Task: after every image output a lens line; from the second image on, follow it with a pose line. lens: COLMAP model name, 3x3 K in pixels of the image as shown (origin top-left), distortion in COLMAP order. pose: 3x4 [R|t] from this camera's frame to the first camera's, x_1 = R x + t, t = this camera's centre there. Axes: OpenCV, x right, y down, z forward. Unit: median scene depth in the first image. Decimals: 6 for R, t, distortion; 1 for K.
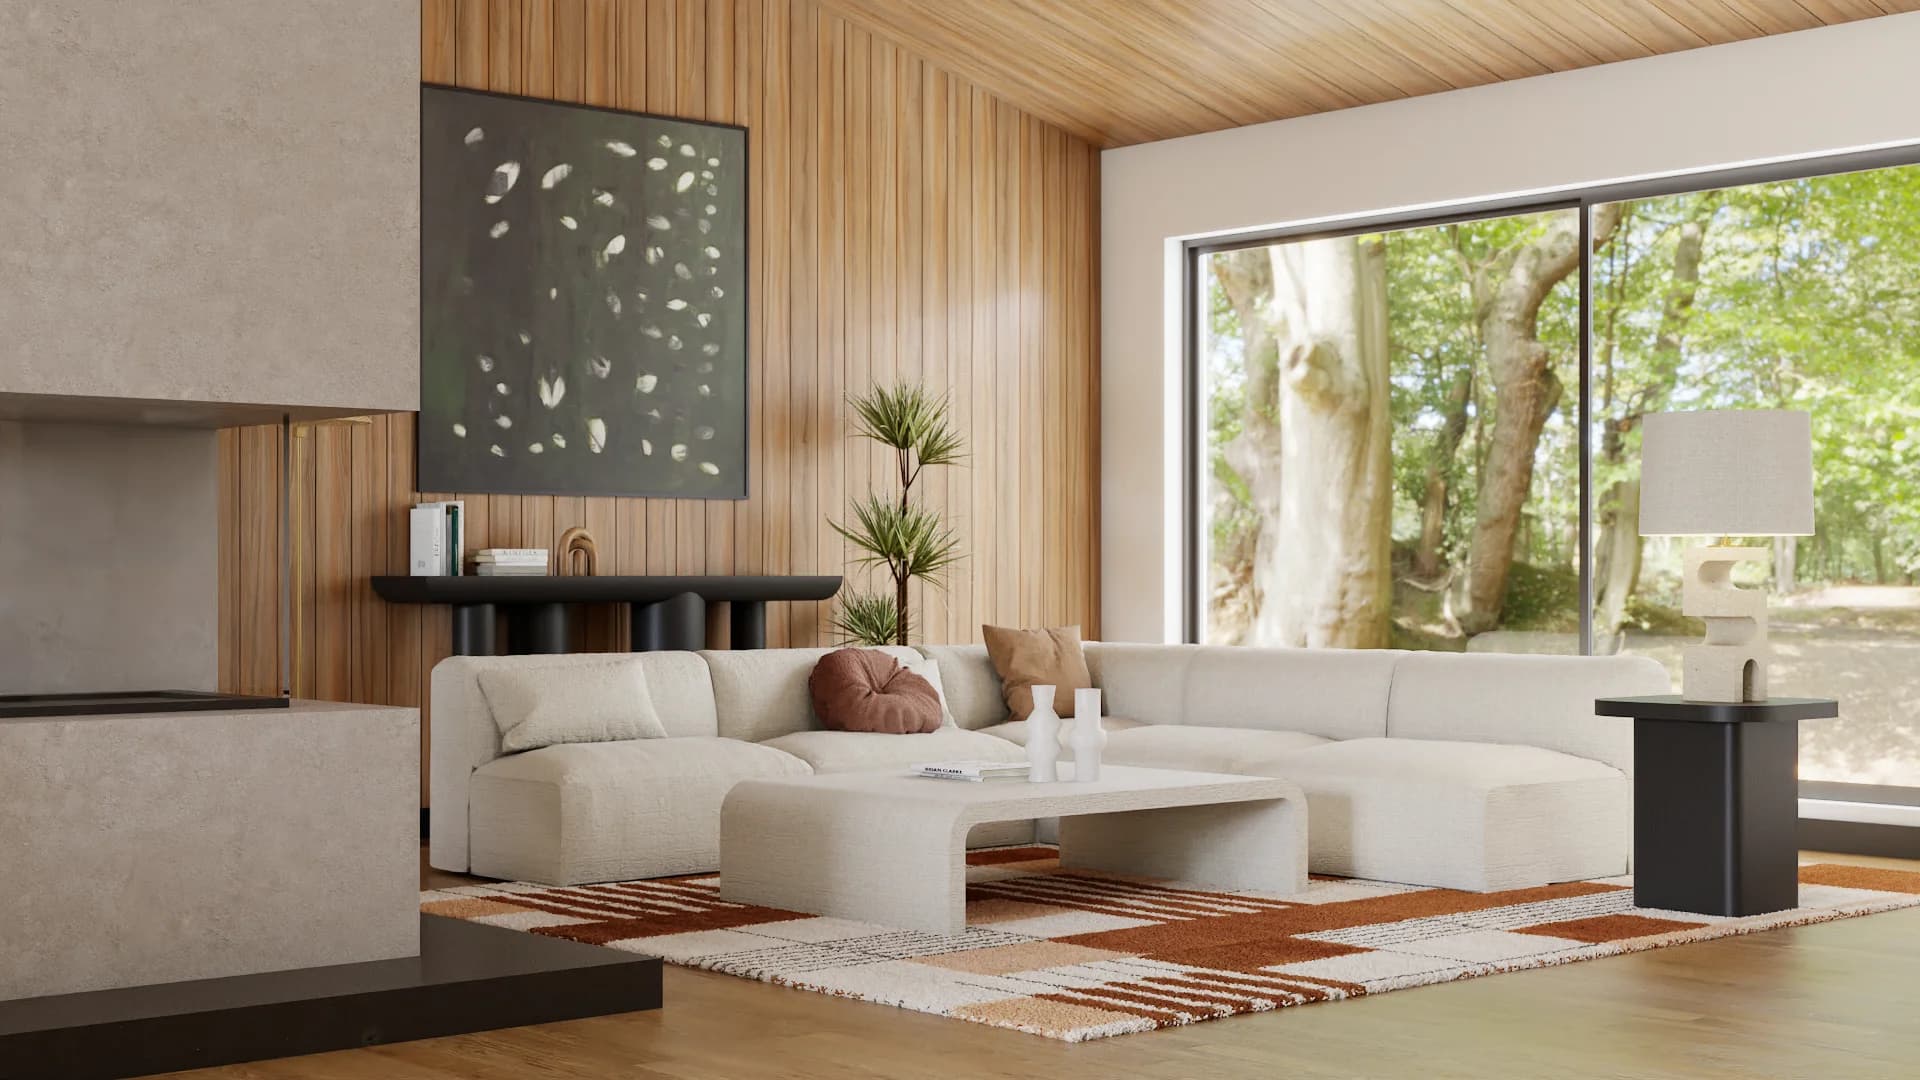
lens RADIAL K [[2678.8, 0, 960.0], [0, 2678.8, 540.0], [0, 0, 1]] dist [0.046361, 0.021092]
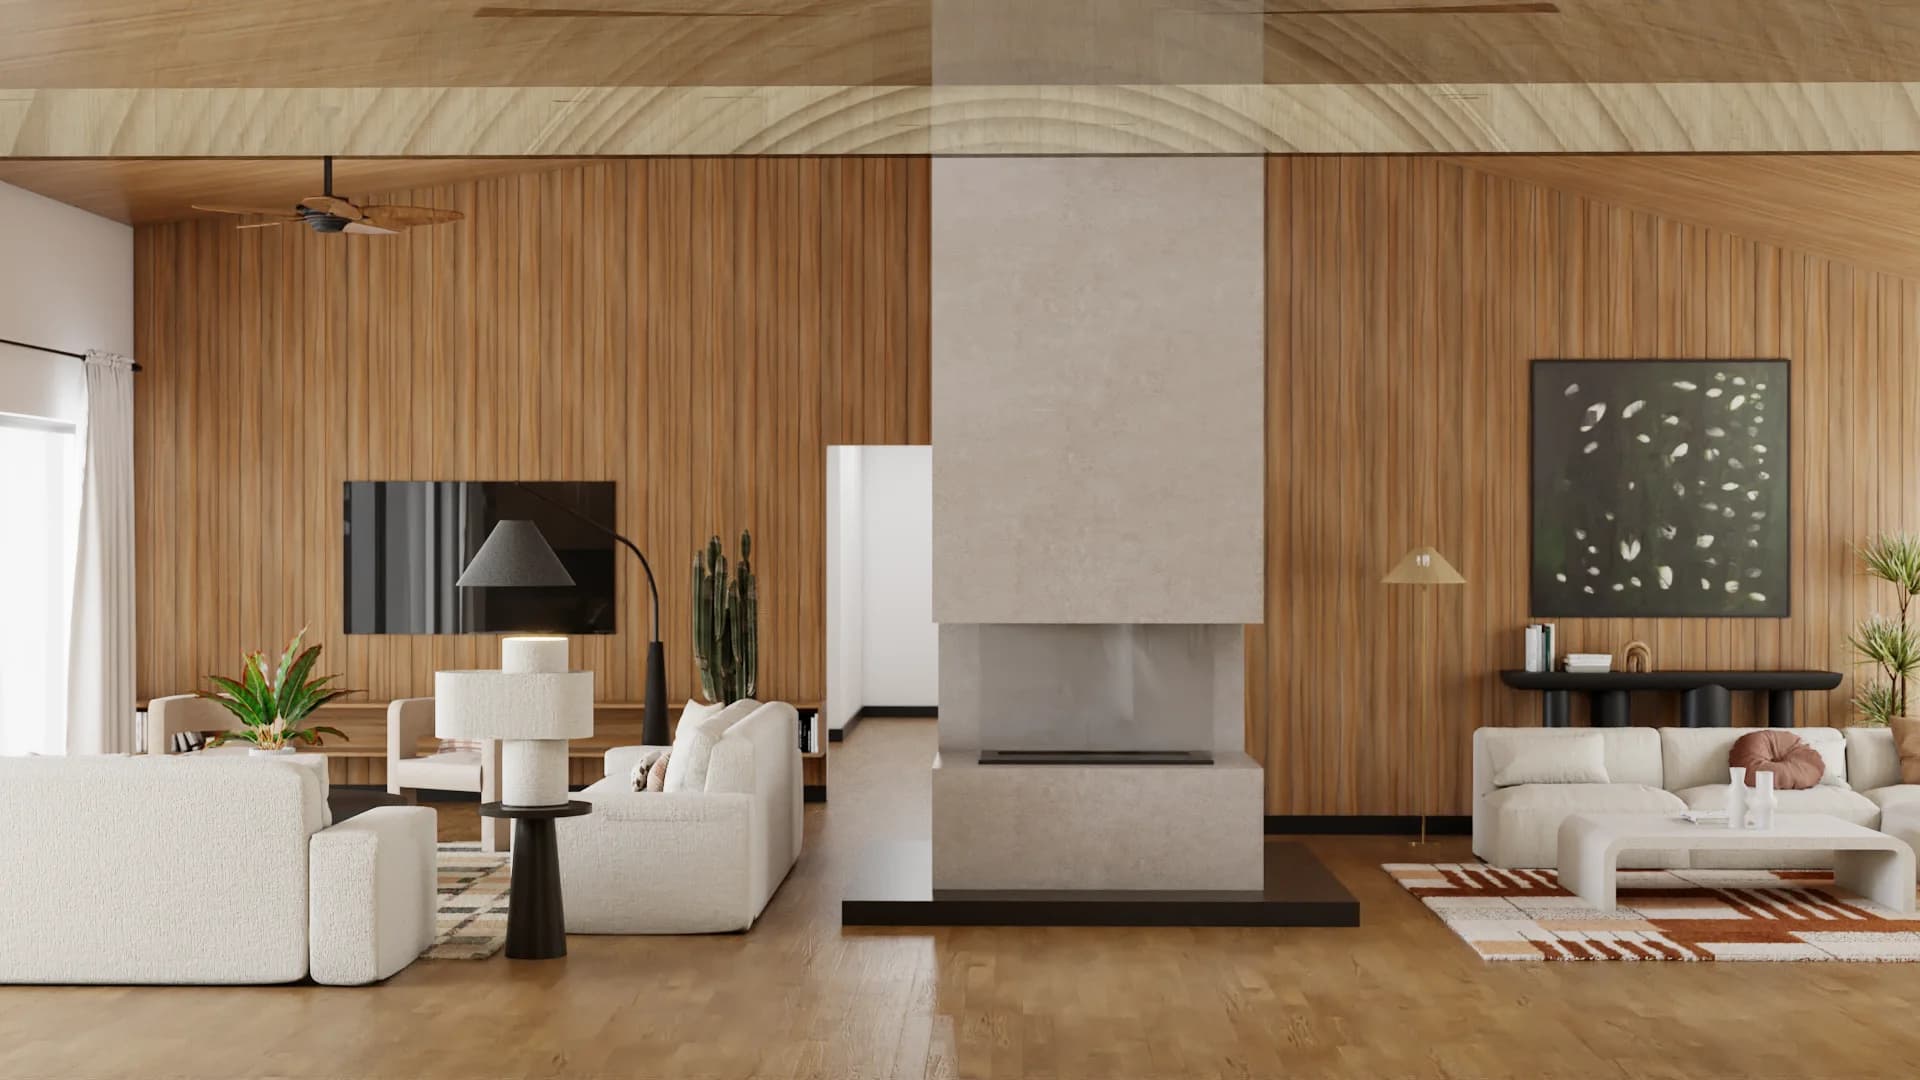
lens RADIAL K [[2678.8, 0, 960.0], [0, 2678.8, 540.0], [0, 0, 1]] dist [0.046361, 0.021092]
pose [[0.741743, 0.000150, -0.670684, 0.587549], [0.009073, 0.999906, 0.010259, -0.079358], [0.670623, -0.013695, 0.741672, -0.392353]]
